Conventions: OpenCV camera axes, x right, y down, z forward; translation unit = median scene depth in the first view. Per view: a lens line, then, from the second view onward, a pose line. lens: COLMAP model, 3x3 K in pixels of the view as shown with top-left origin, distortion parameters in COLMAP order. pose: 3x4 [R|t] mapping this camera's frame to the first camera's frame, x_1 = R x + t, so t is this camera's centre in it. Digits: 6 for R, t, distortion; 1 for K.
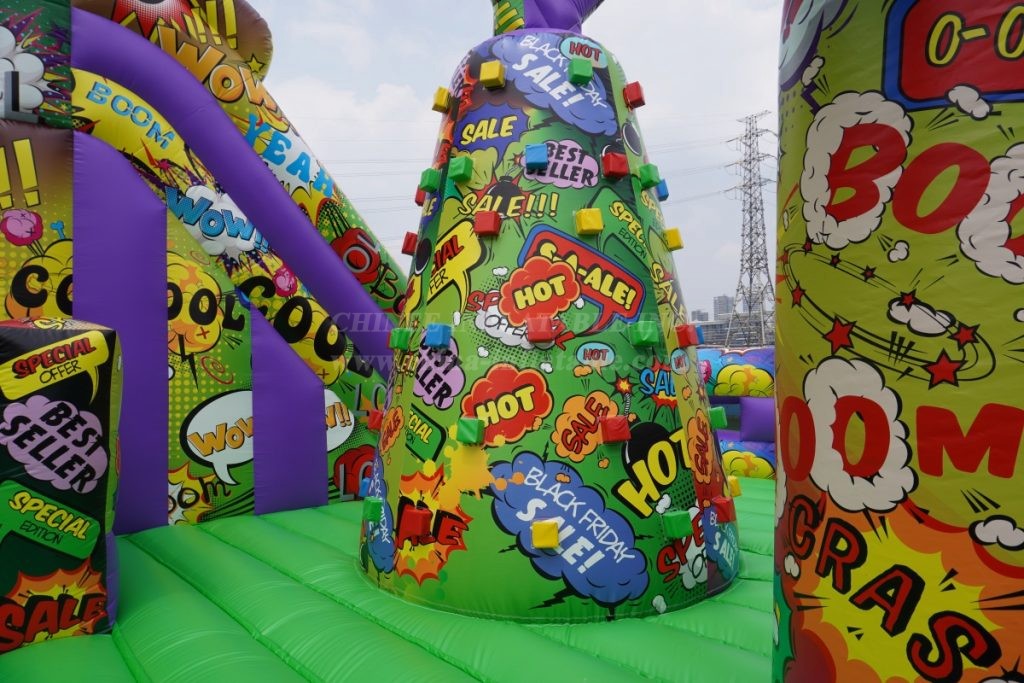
lens RADIAL K [[711.1, 0, 513.0], [0, 711.1, 323.5], [0, 0, 1]] dist [0.004055, 0.005267]
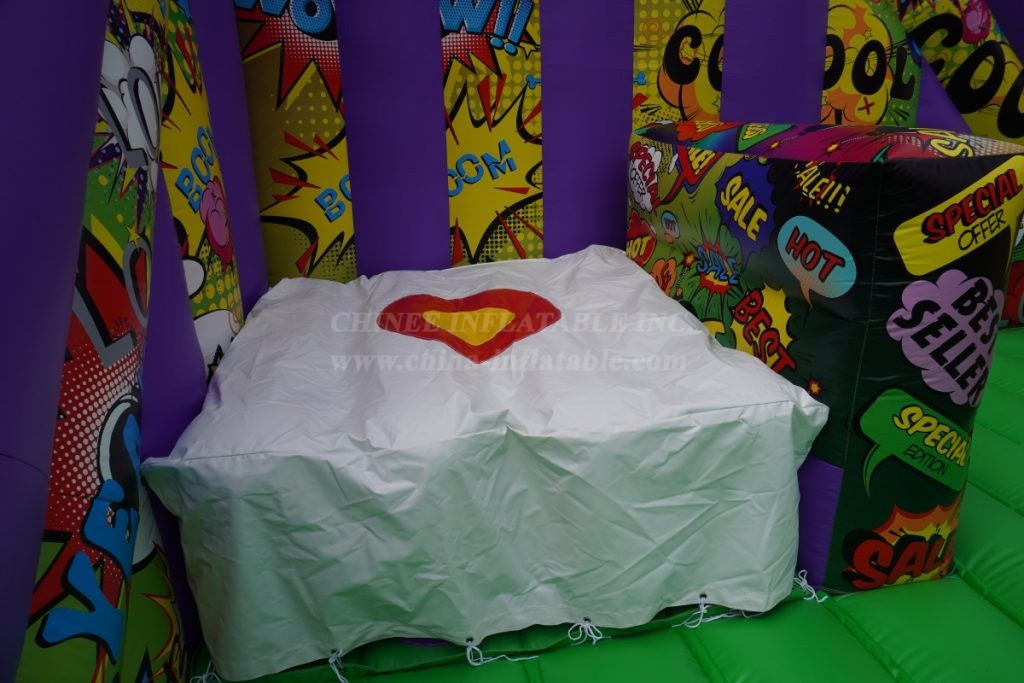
lens RADIAL K [[711.1, 0, 513.0], [0, 711.1, 323.5], [0, 0, 1]] dist [0.004055, 0.005267]
pose [[0.876897, 0.125226, -0.464081, -0.698496], [0.050566, 0.936080, 0.348135, -0.091813], [0.478012, -0.328745, 0.814513, 0.281825]]
